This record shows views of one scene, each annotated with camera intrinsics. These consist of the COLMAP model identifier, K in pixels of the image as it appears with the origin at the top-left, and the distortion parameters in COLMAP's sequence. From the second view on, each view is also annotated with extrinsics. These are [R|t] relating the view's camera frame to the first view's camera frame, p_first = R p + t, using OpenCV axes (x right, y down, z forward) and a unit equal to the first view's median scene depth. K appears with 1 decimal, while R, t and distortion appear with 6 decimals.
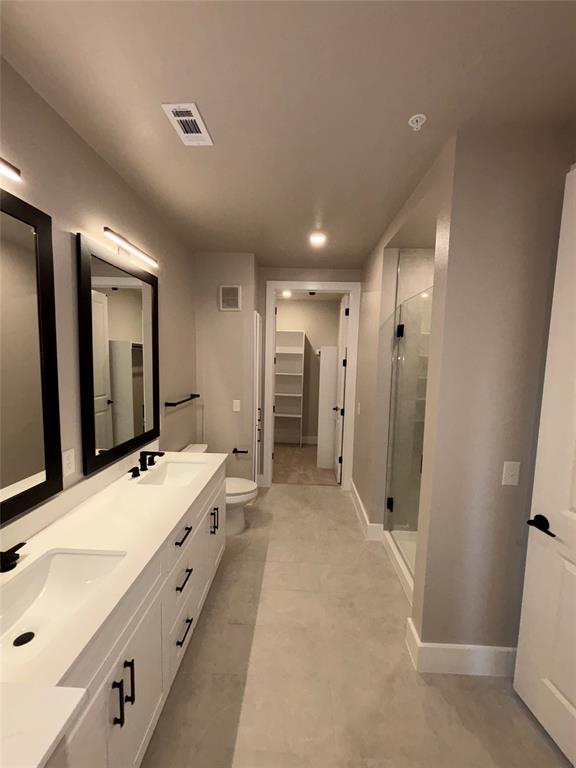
lens RADIAL K [[308.2, 0, 289.1], [0, 308.2, 385.7], [0, 0, 1]] dist [0.015932, -0.008958]
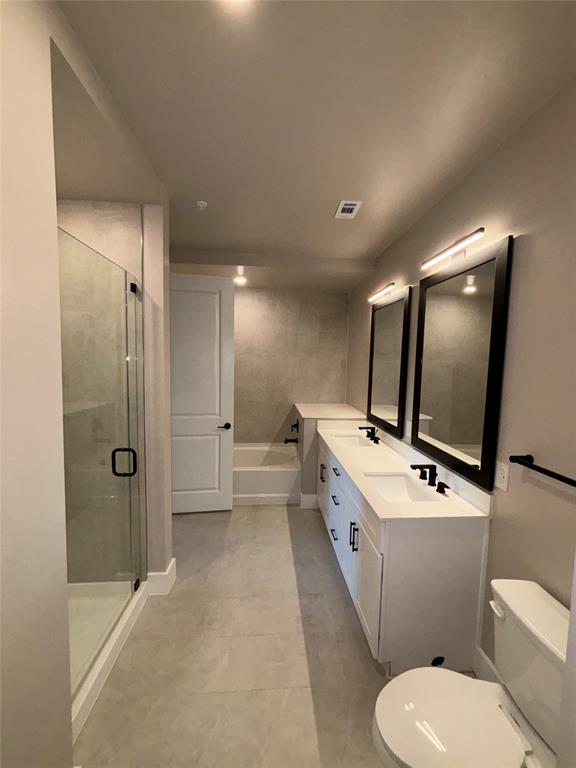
lens RADIAL K [[308.2, 0, 289.1], [0, 308.2, 385.7], [0, 0, 1]] dist [0.015932, -0.008958]
pose [[-0.993634, -0.037734, -0.106146, 0.069740], [-0.055202, 0.984446, 0.166787, -0.158993], [0.098202, 0.171585, -0.980263, 1.893161]]
